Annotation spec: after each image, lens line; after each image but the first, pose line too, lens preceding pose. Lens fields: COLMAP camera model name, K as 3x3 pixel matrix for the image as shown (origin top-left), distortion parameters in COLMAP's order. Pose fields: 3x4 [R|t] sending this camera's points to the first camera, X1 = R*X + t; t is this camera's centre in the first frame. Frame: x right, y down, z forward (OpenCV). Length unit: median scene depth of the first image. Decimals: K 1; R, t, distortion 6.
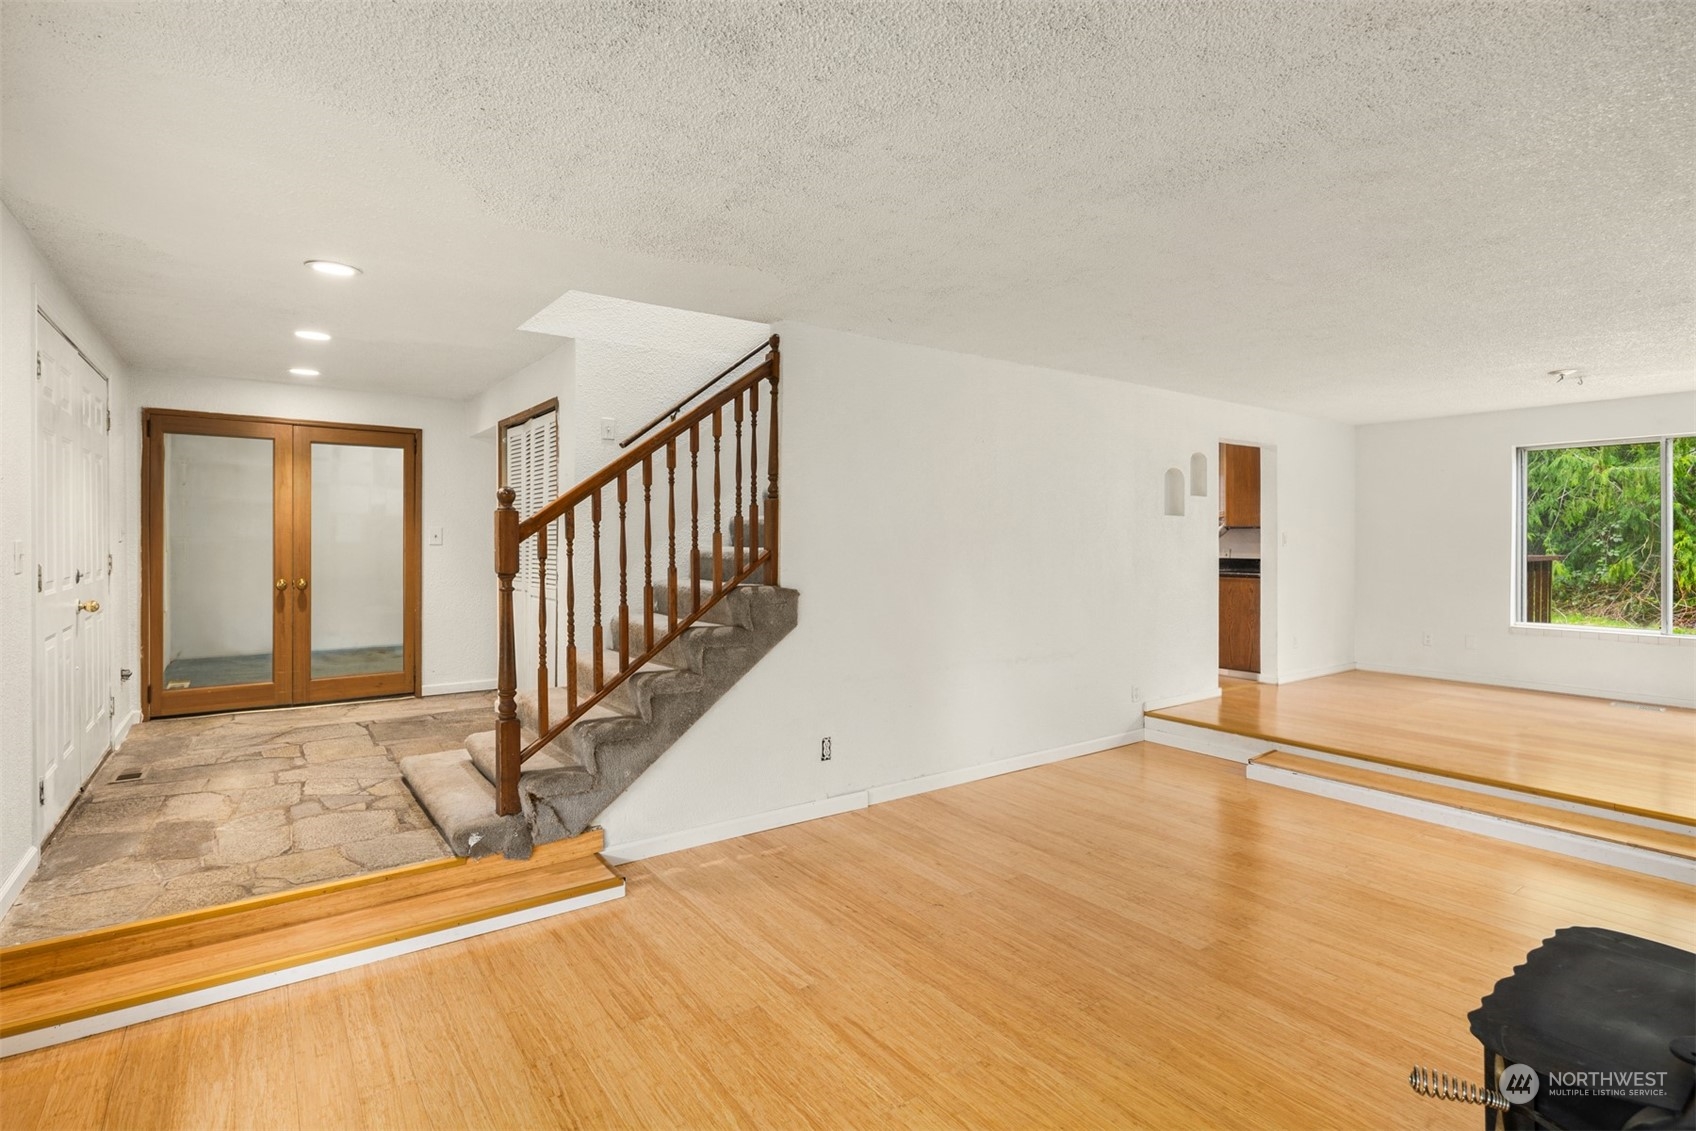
lens RADIAL K [[821.6, 0, 855.9], [0, 821.6, 545.7], [0, 0, 1]] dist [0.001096, -0.000068]
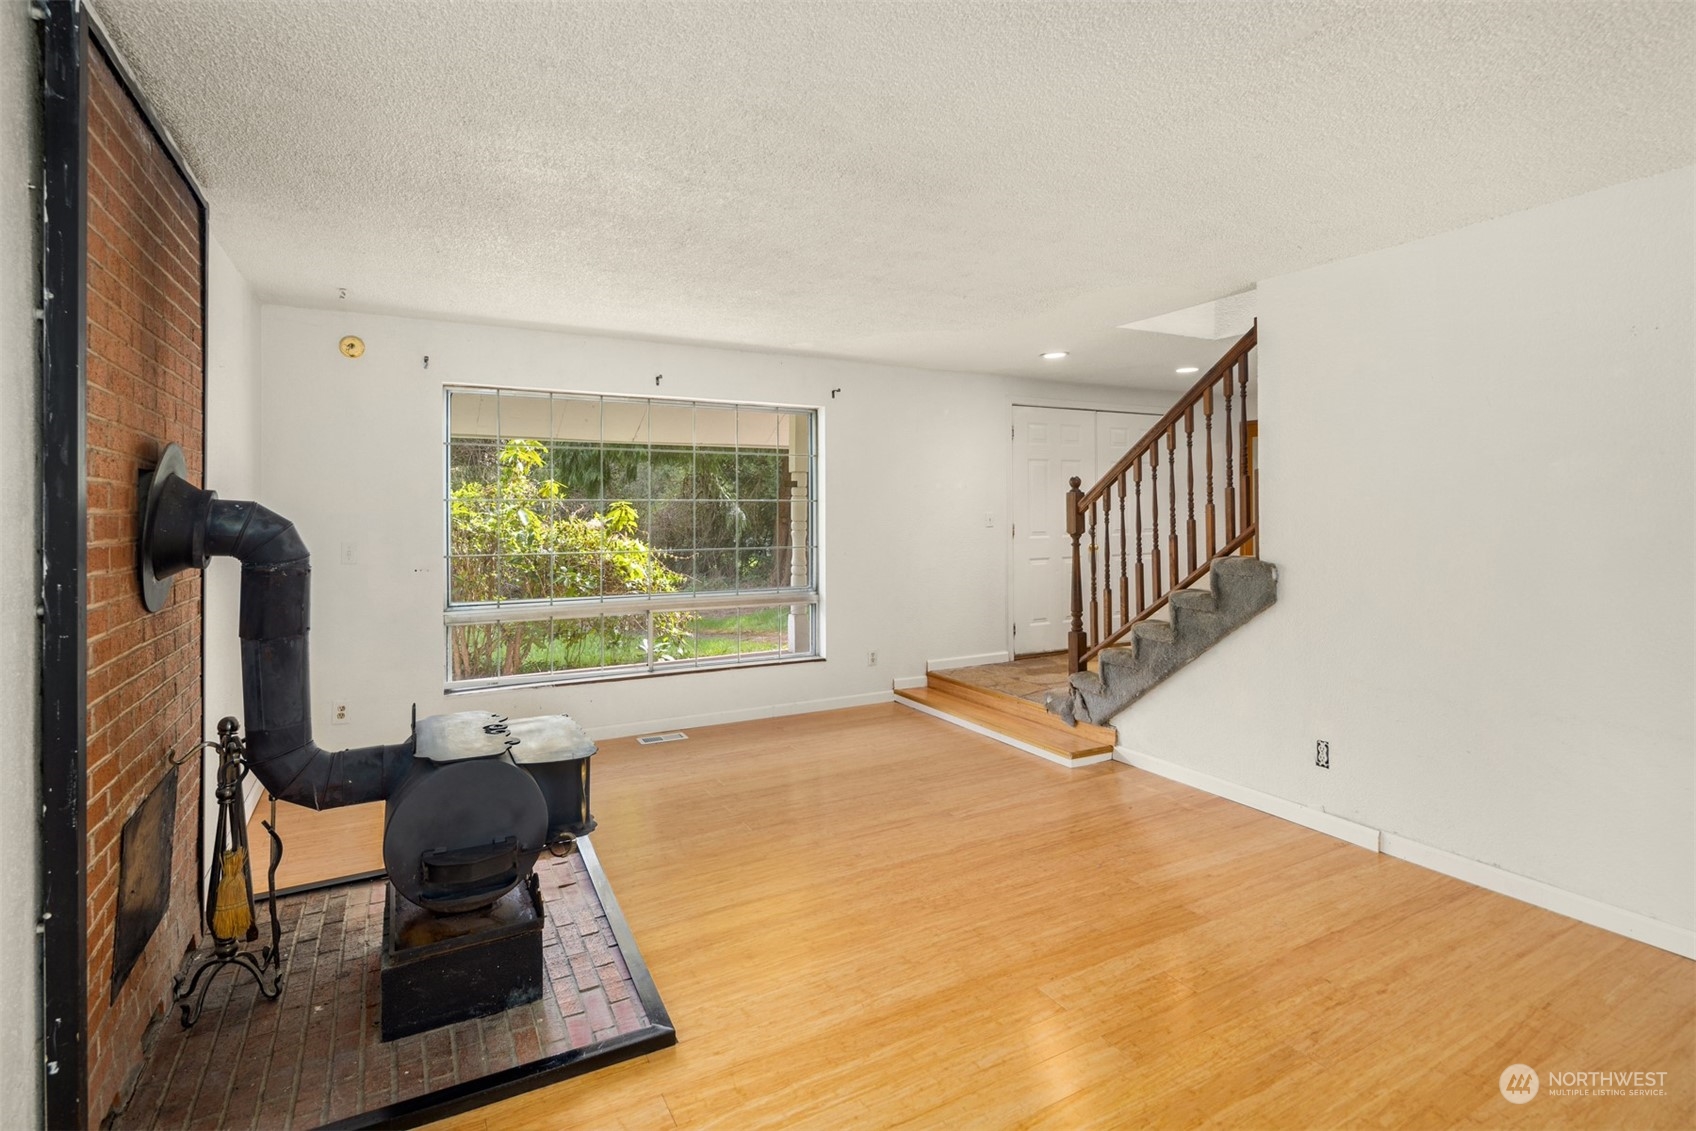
lens RADIAL K [[822.3, 0, 851.7], [0, 822.3, 489.1], [0, 0, 1]] dist [0.000355, -0.000025]
pose [[-0.126484, -0.028860, -0.991549, 1.013911], [-0.005091, 0.999582, -0.028444, -0.002610], [0.991956, 0.001450, -0.126578, 0.708954]]
